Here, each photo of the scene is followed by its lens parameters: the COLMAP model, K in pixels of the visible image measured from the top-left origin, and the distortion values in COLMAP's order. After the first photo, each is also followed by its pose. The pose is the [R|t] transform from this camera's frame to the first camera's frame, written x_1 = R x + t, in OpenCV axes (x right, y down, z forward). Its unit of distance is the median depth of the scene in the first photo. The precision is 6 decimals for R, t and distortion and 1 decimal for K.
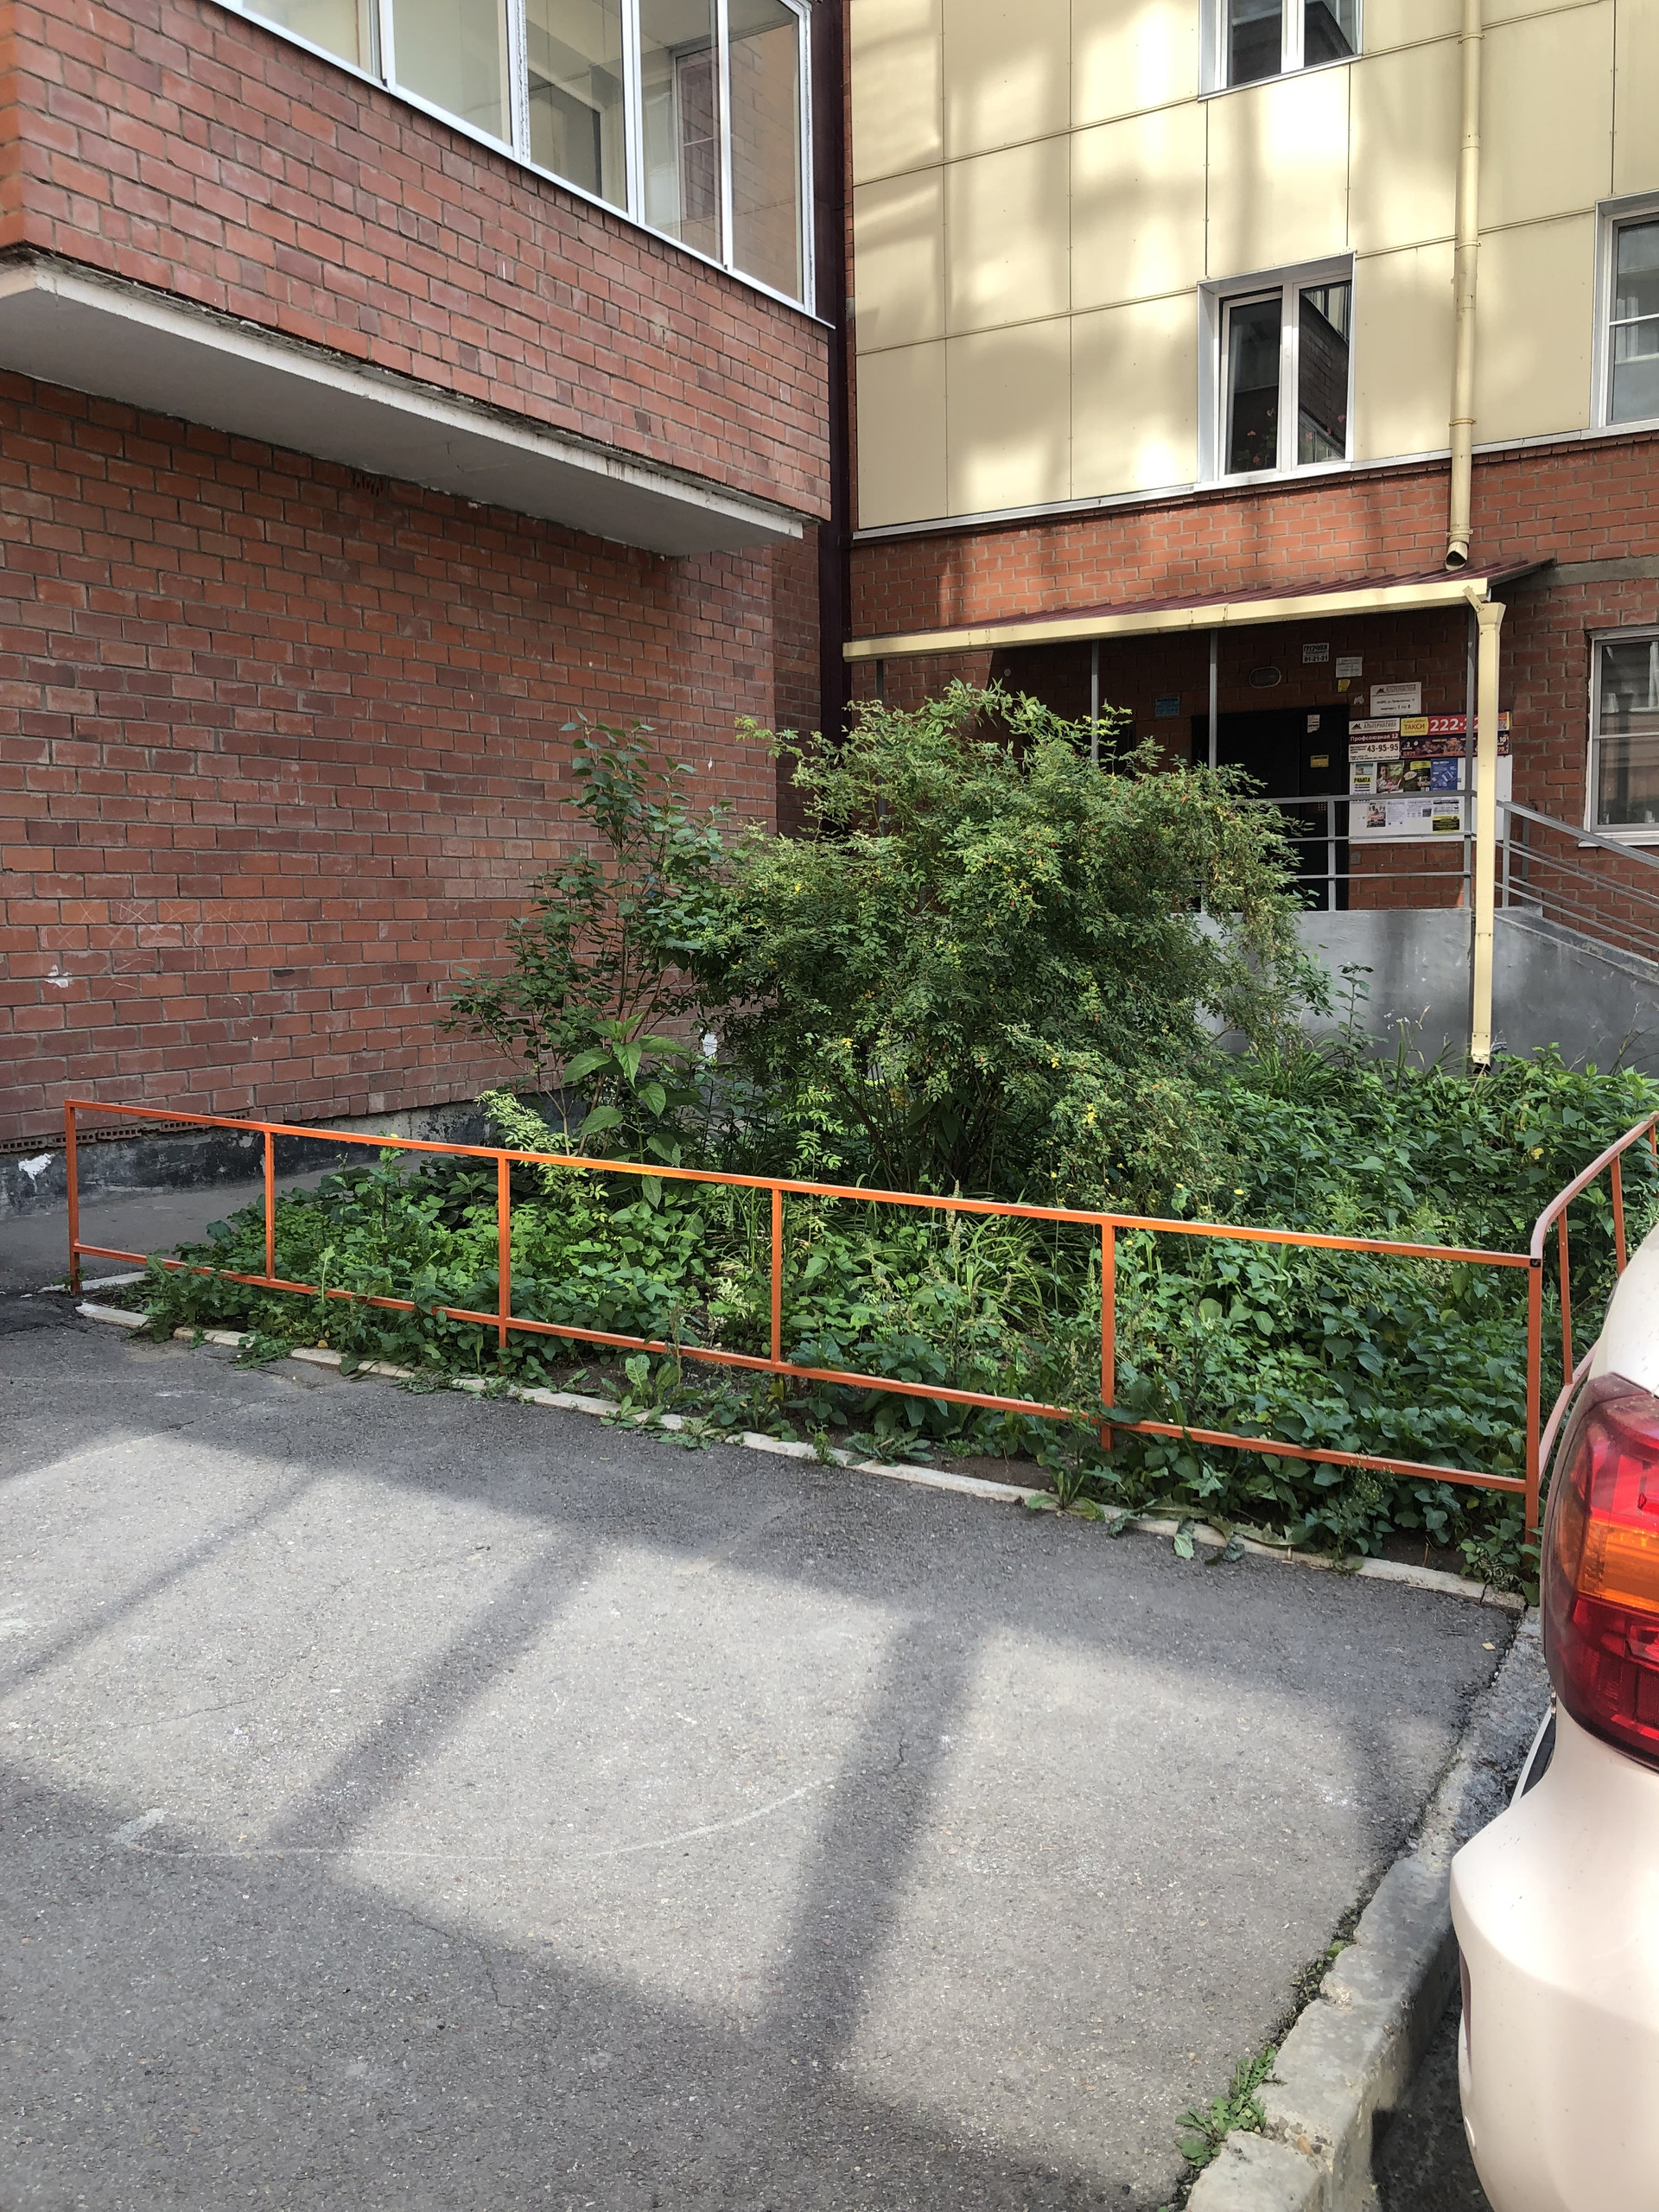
lens RADIAL K [[1761.5, 0, 829.5], [0, 1761.5, 1106.0], [0, 0, 1]] dist [-0.028142, -0.001388]
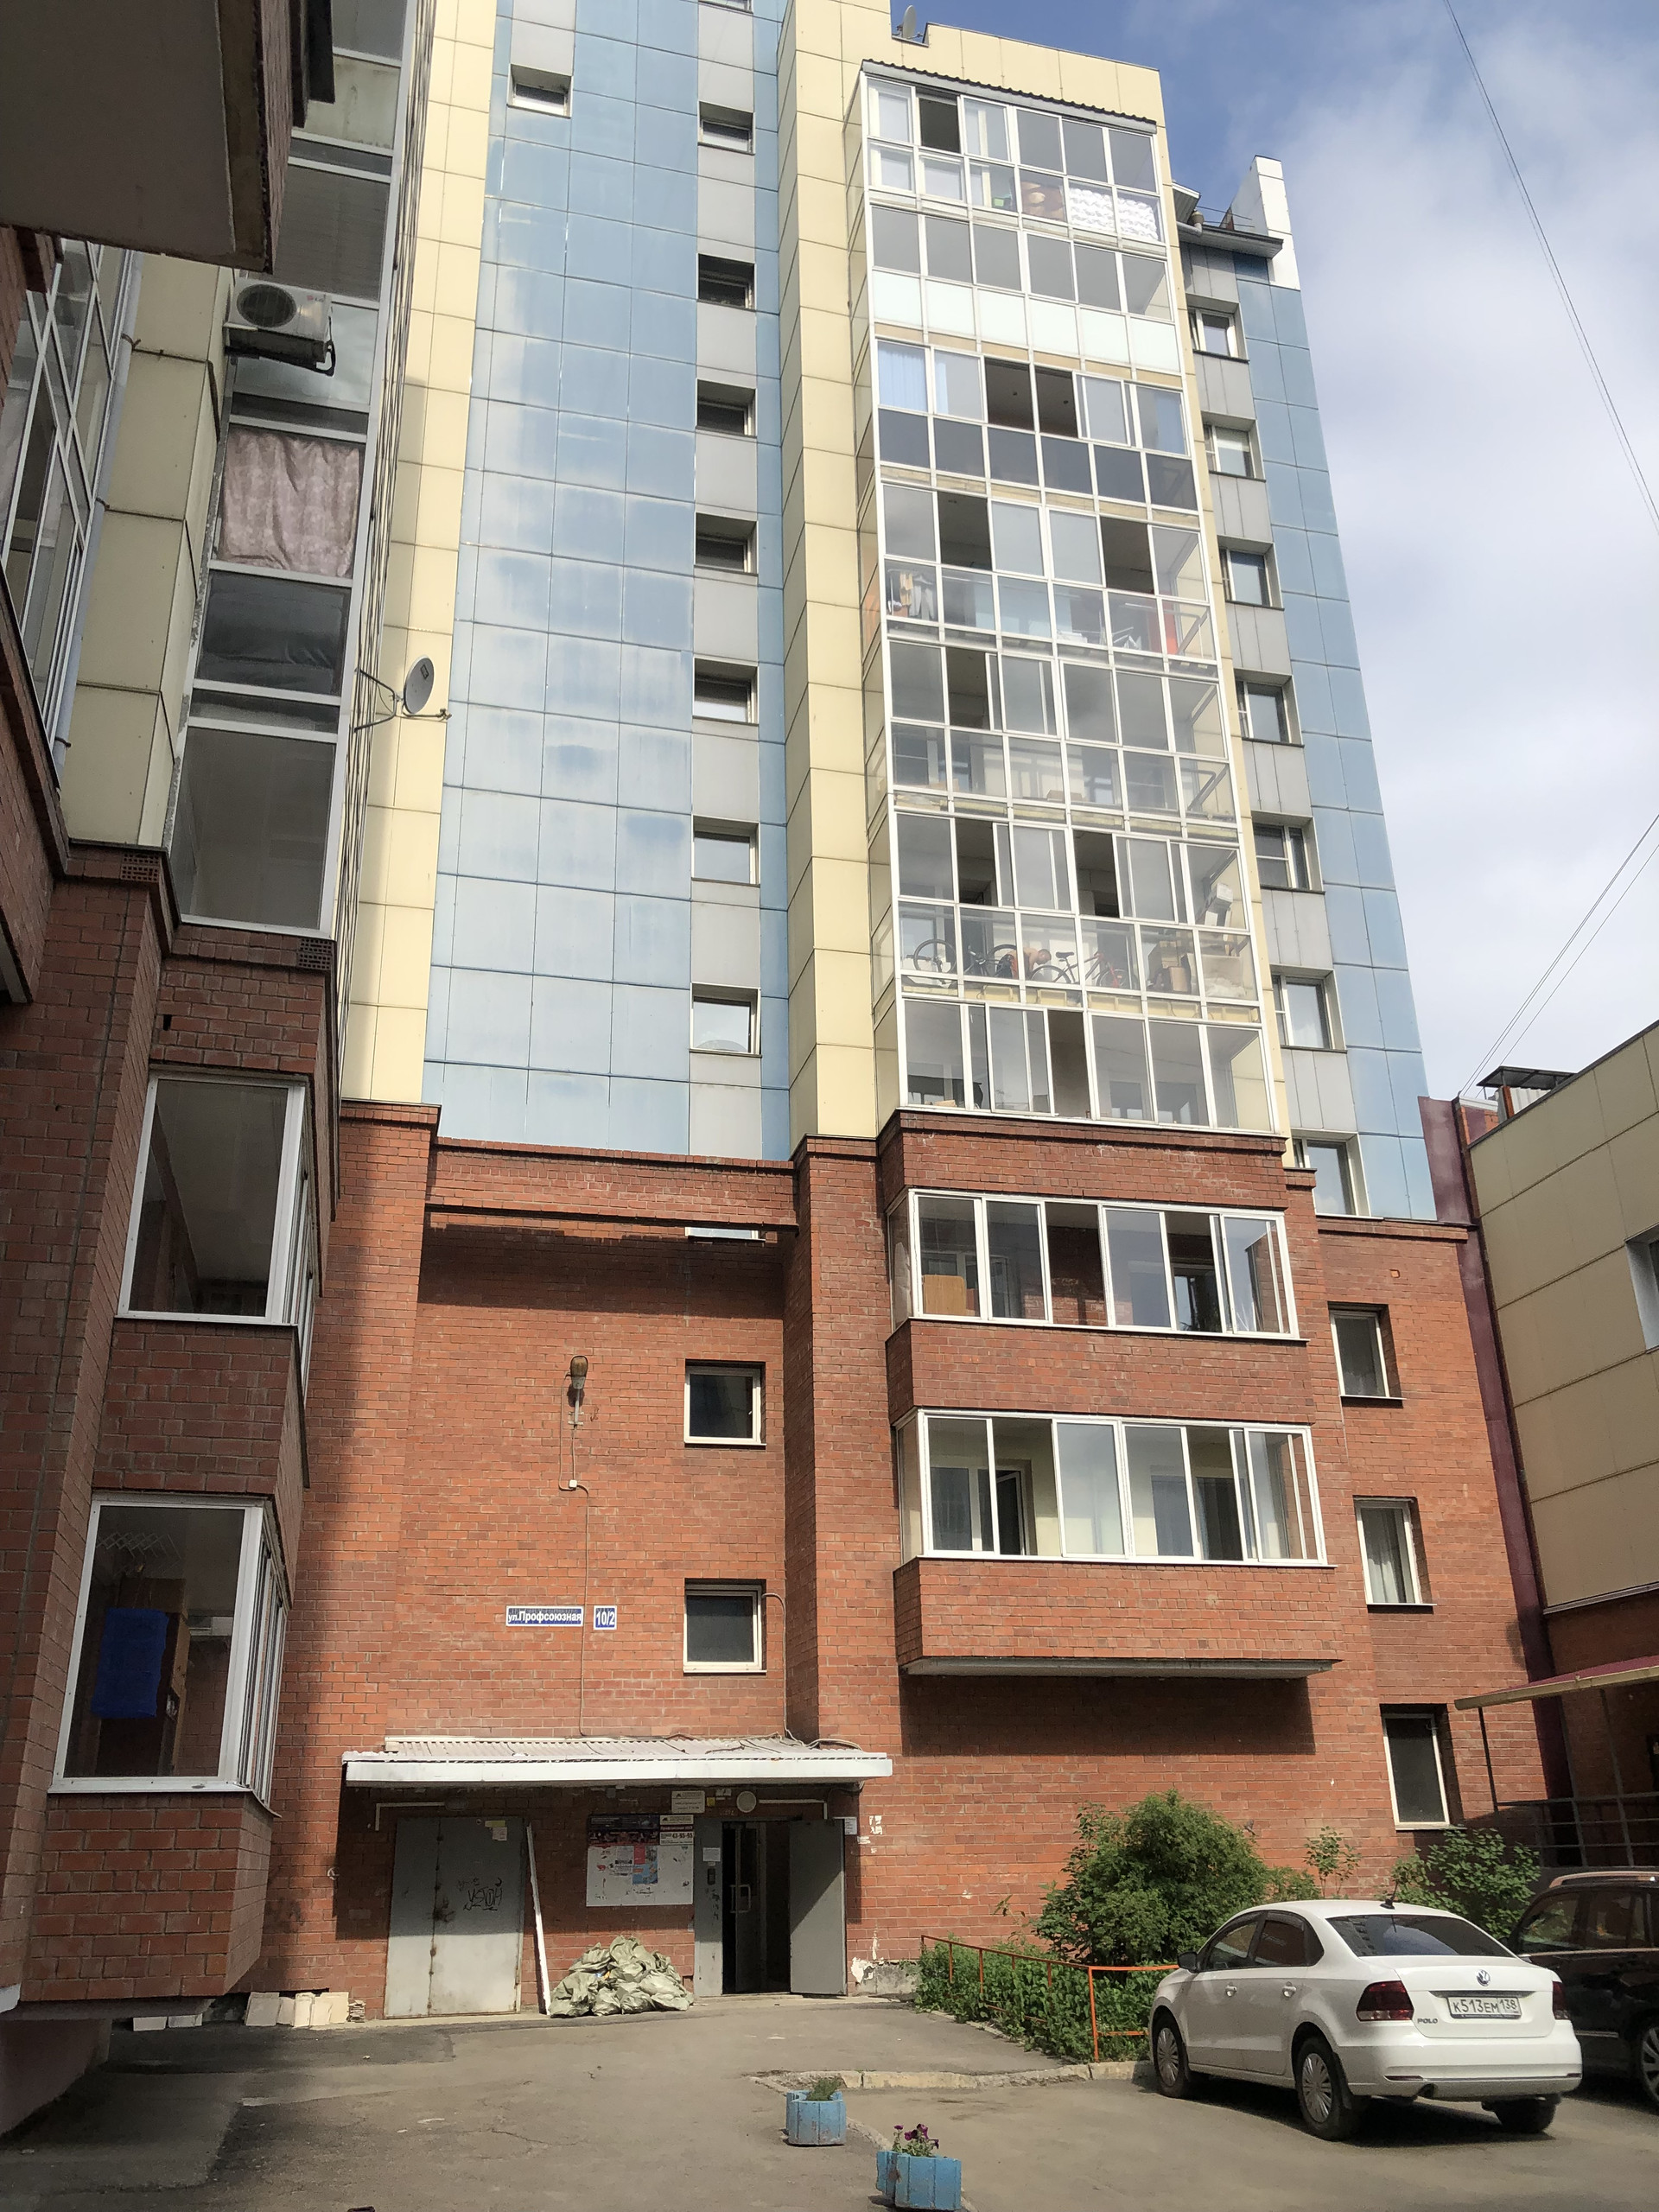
lens RADIAL K [[1830.3, 0, 829.5], [0, 1830.3, 1106.0], [0, 0, 1]] dist [0.030700, 0.000225]
pose [[0.701189, -0.292966, -0.650004, 1.644506], [-0.064380, 0.881937, -0.466951, 0.197857], [0.710062, 0.369268, 0.599543, -1.348511]]
